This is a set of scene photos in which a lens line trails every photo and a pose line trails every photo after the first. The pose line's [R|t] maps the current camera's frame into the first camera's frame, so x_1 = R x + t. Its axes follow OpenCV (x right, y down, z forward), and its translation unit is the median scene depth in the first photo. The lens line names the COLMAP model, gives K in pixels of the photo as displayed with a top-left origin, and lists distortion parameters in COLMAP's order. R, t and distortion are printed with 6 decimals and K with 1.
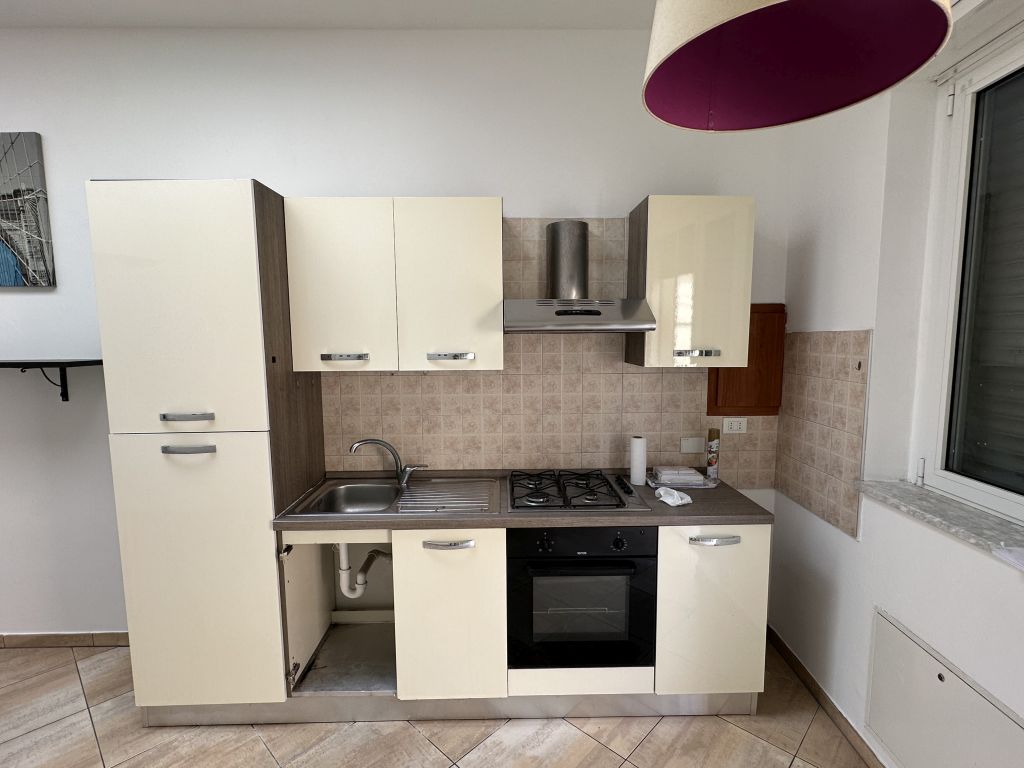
lens RADIAL K [[501.2, 0, 509.8], [0, 501.2, 390.4], [0, 0, 1]] dist [-0.000346, 0.000007]
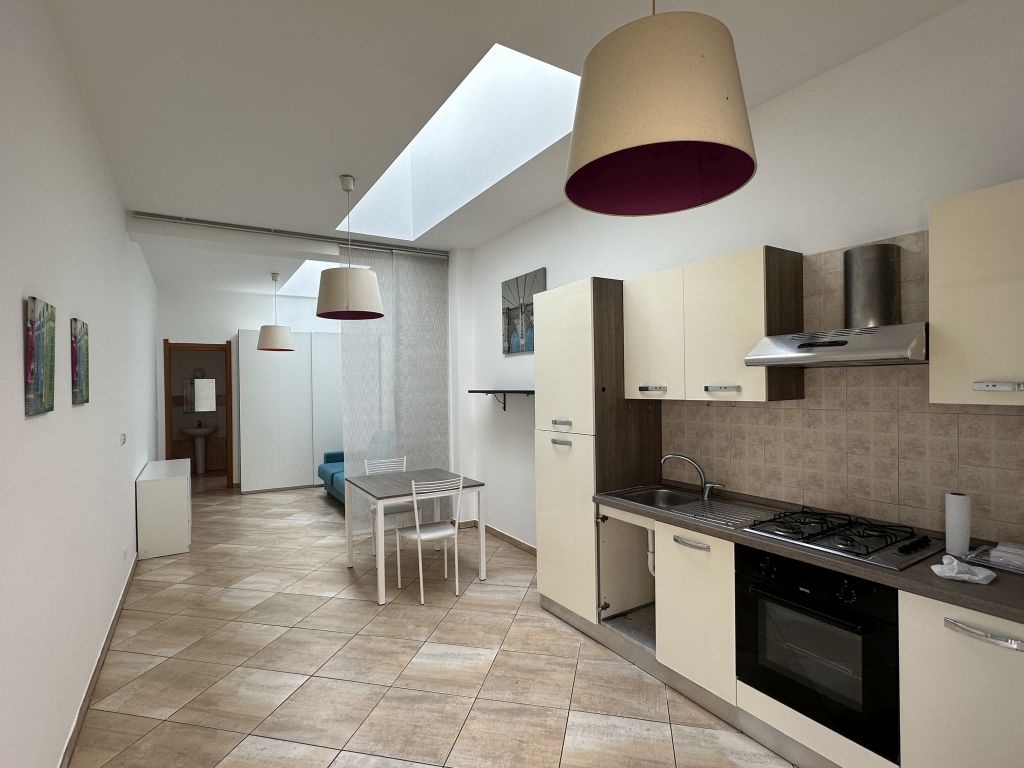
lens RADIAL K [[501.2, 0, 509.8], [0, 501.2, 390.4], [0, 0, 1]] dist [-0.000346, 0.000007]
pose [[0.516365, 0.009604, -0.856315, 0.643411], [-0.082630, 0.995830, -0.038658, 0.022491], [0.852373, 0.090719, 0.515005, -0.021224]]
